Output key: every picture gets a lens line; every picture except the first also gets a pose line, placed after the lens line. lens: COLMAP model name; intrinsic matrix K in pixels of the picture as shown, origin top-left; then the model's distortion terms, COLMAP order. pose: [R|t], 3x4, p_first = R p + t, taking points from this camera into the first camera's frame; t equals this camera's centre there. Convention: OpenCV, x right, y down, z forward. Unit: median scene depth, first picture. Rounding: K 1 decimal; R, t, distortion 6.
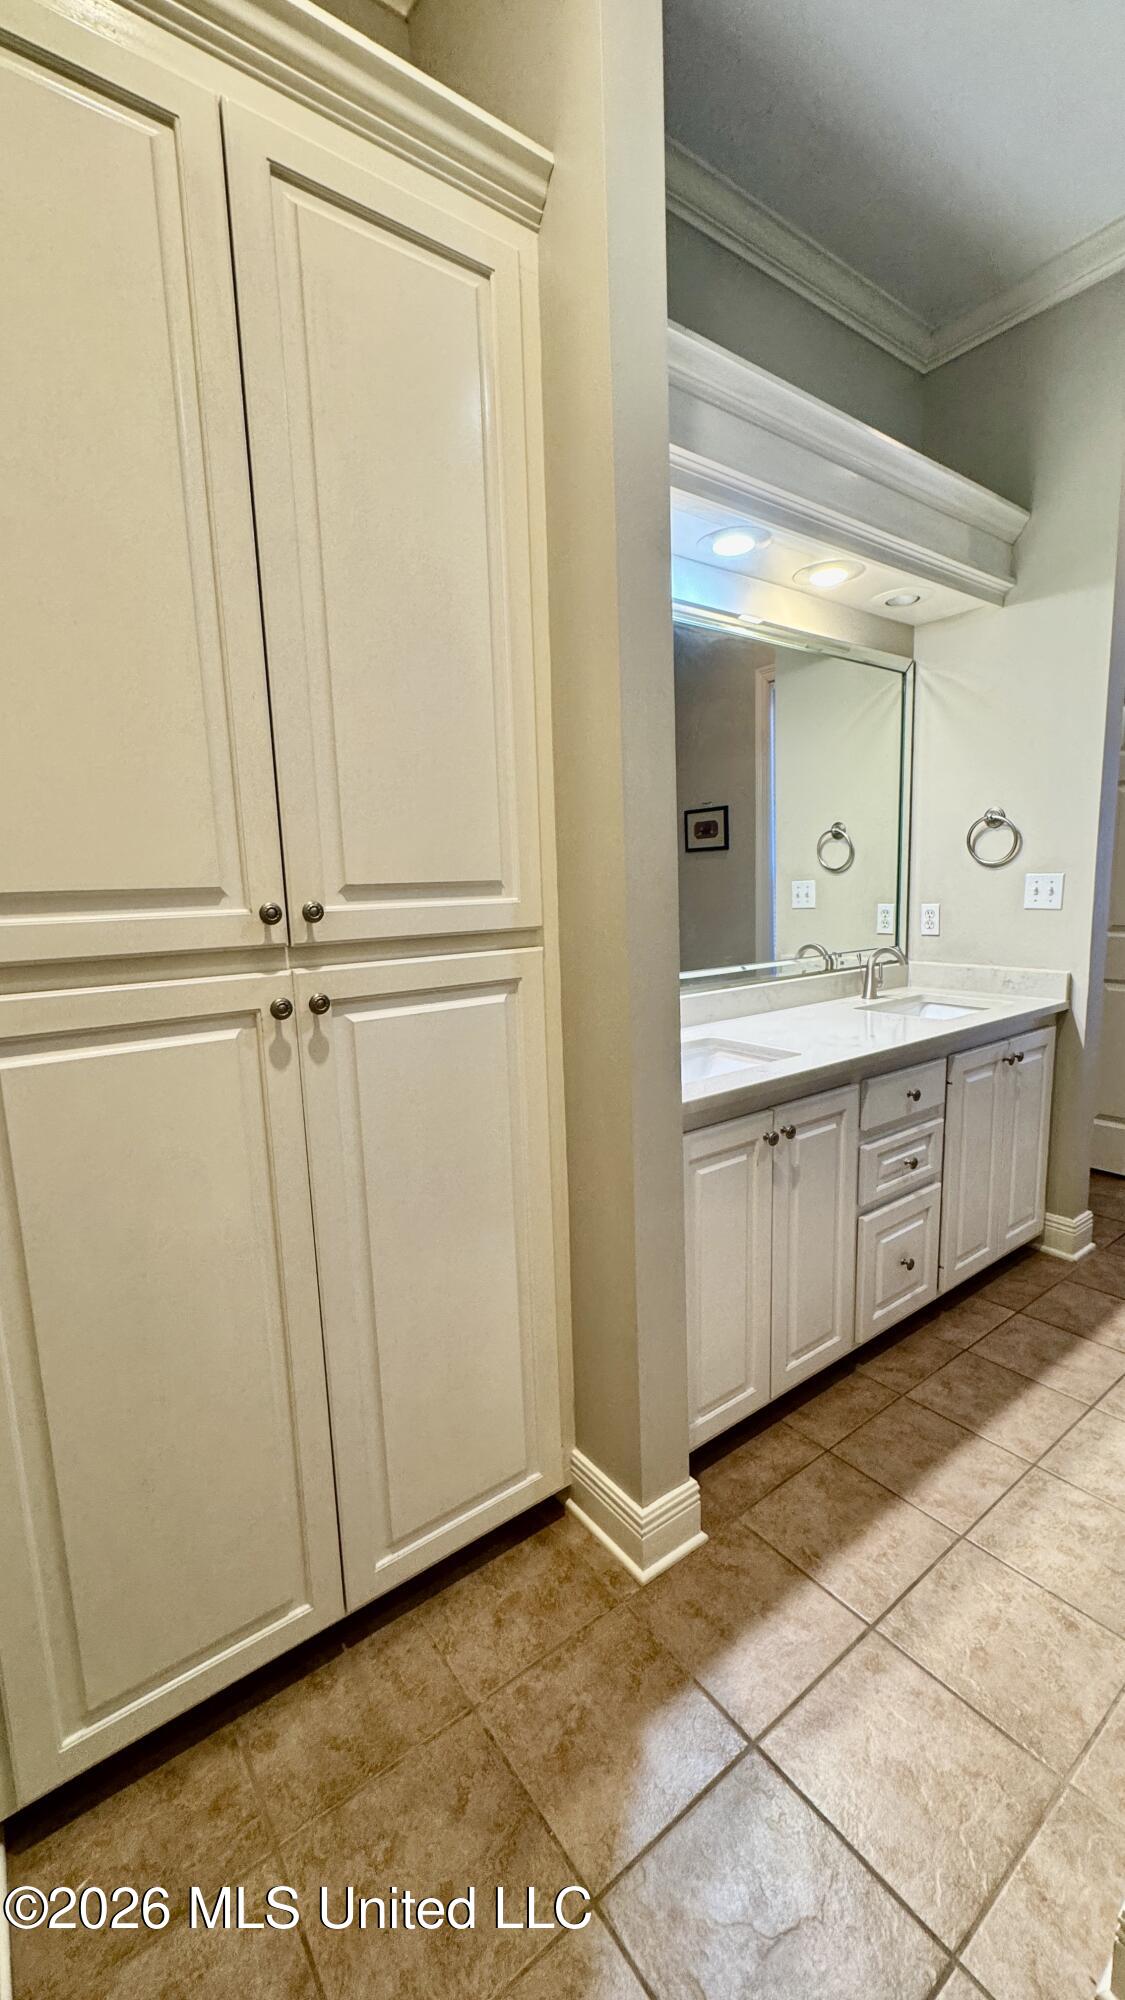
lens RADIAL K [[799.5, 0, 563.1], [0, 799.5, 999.6], [0, 0, 1]] dist [0.001264, -0.000560]
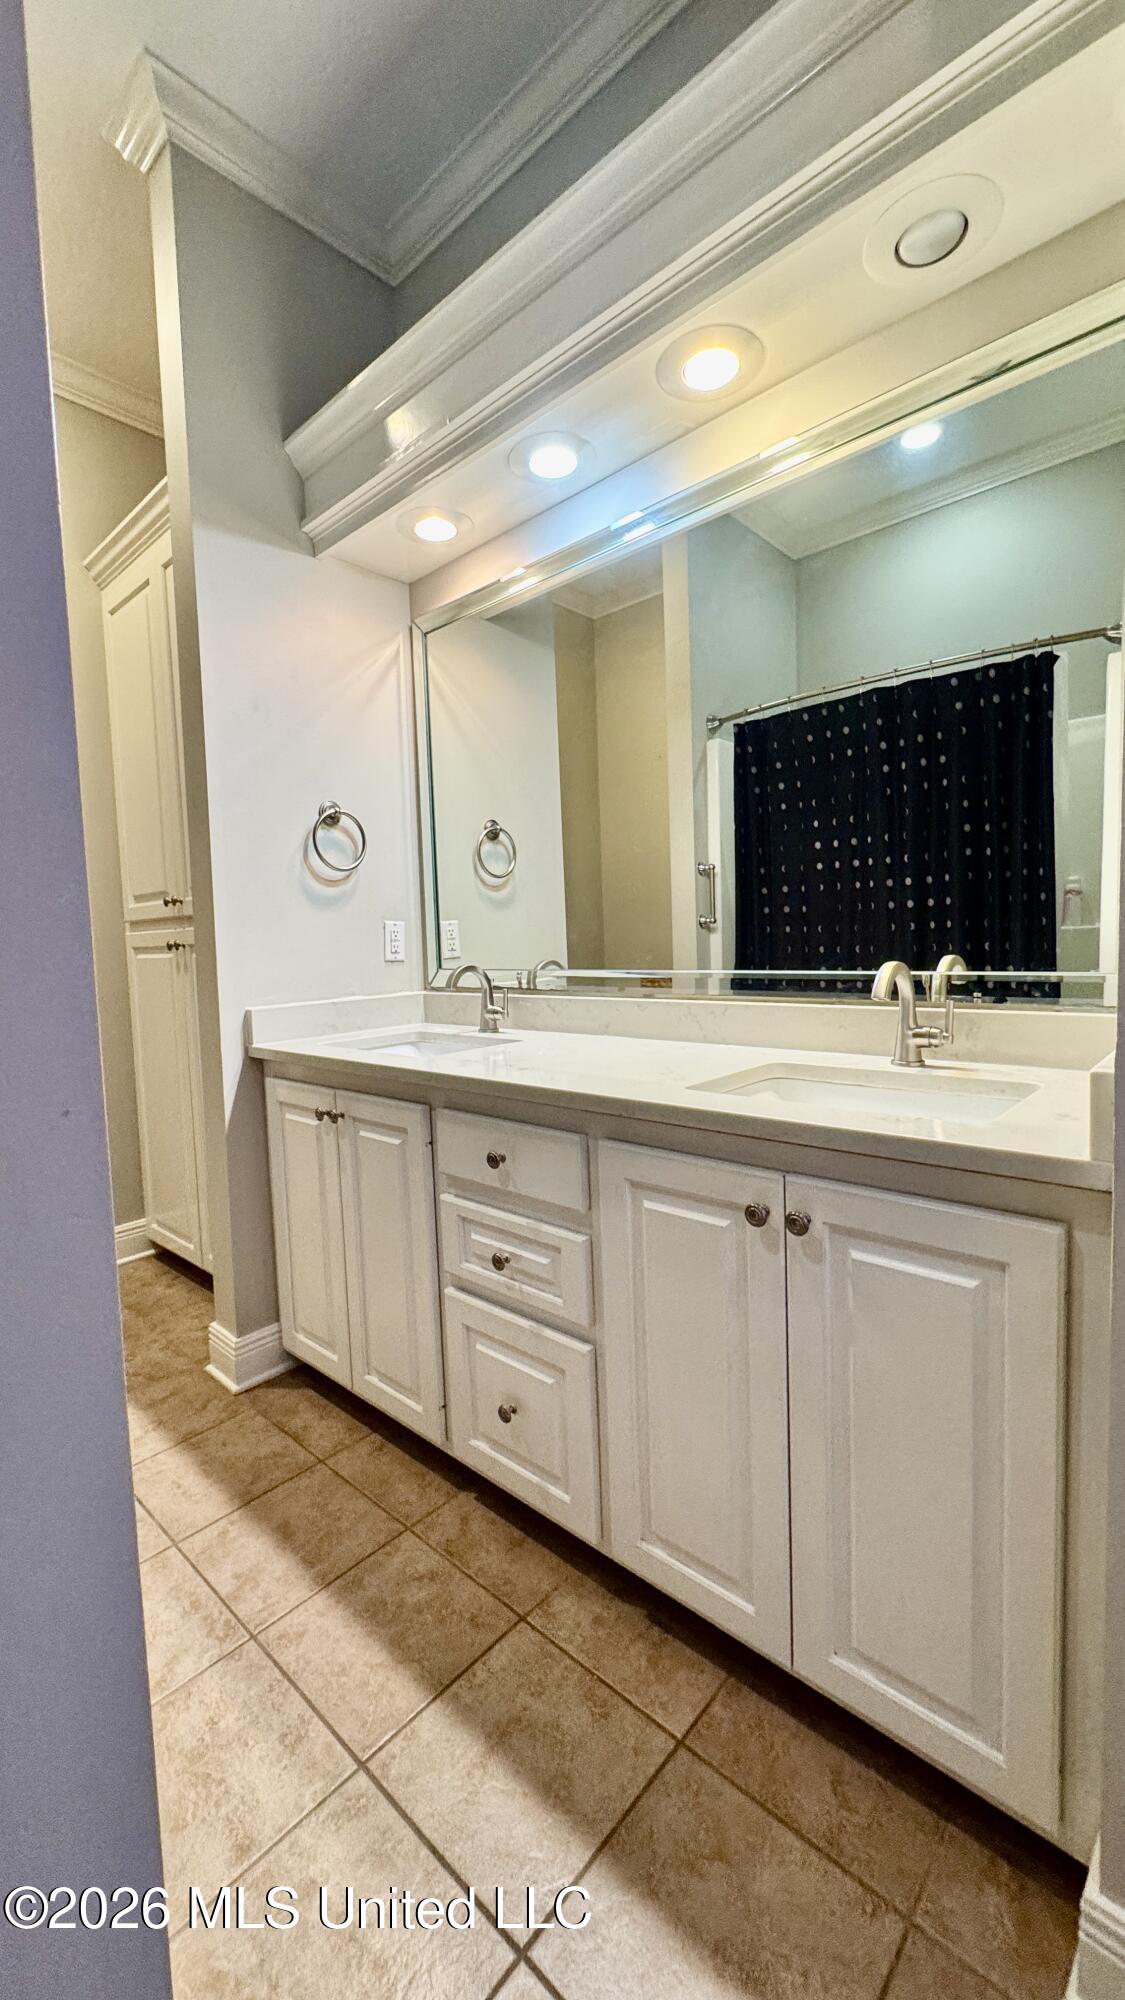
lens RADIAL K [[799.5, 0, 561.5], [0, 799.5, 995.6], [0, 0, 1]] dist [0.001264, -0.000560]
pose [[0.189583, 0.097946, -0.976967, 1.257021], [-0.113553, 0.990523, 0.077270, -0.088974], [0.975276, 0.096288, 0.198908, 1.034113]]
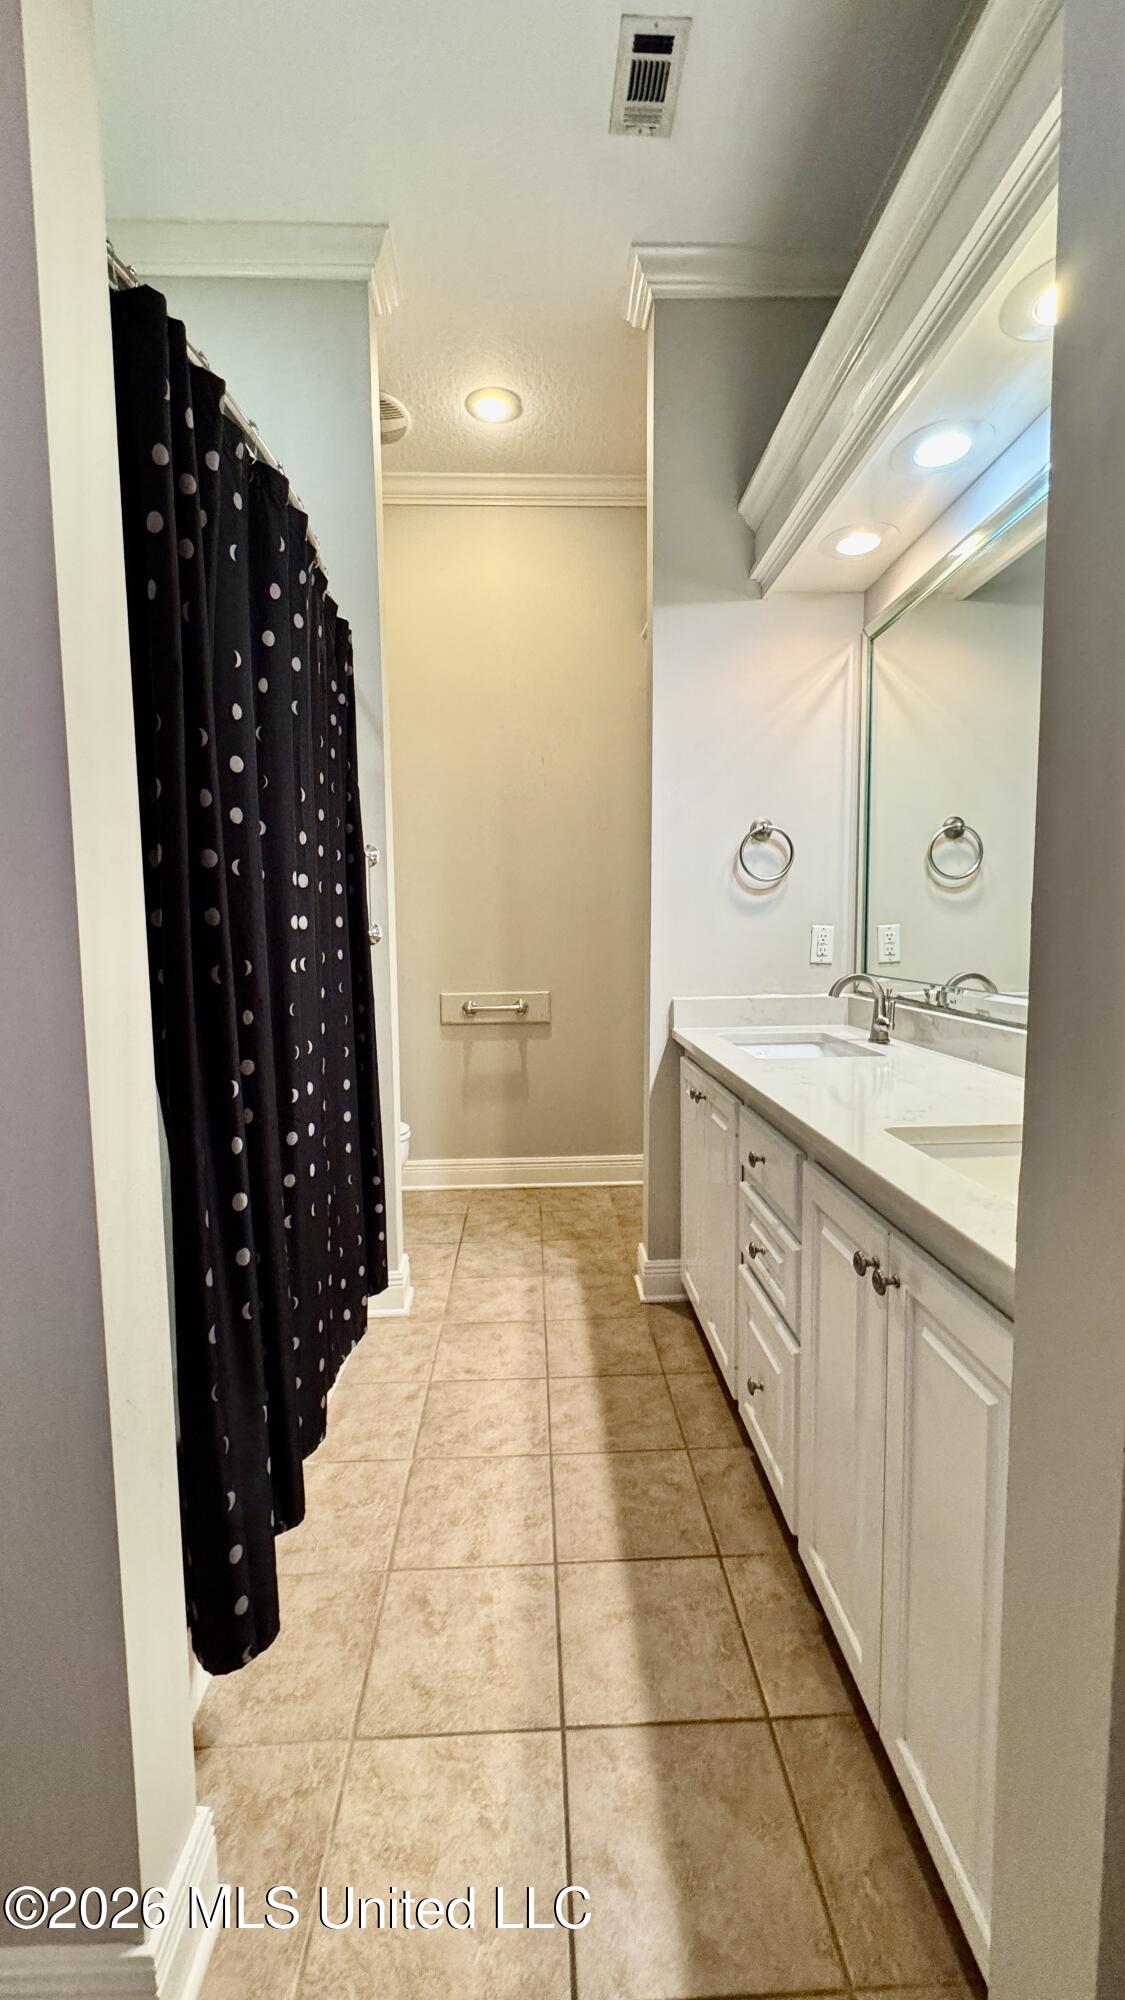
lens RADIAL K [[799.5, 0, 561.3], [0, 799.5, 997.3], [0, 0, 1]] dist [0.001264, -0.000560]
pose [[-0.561639, 0.112224, -0.819736, 1.304827], [-0.088616, 0.976901, 0.194455, -0.183105], [0.822623, 0.181855, -0.538721, 1.402609]]
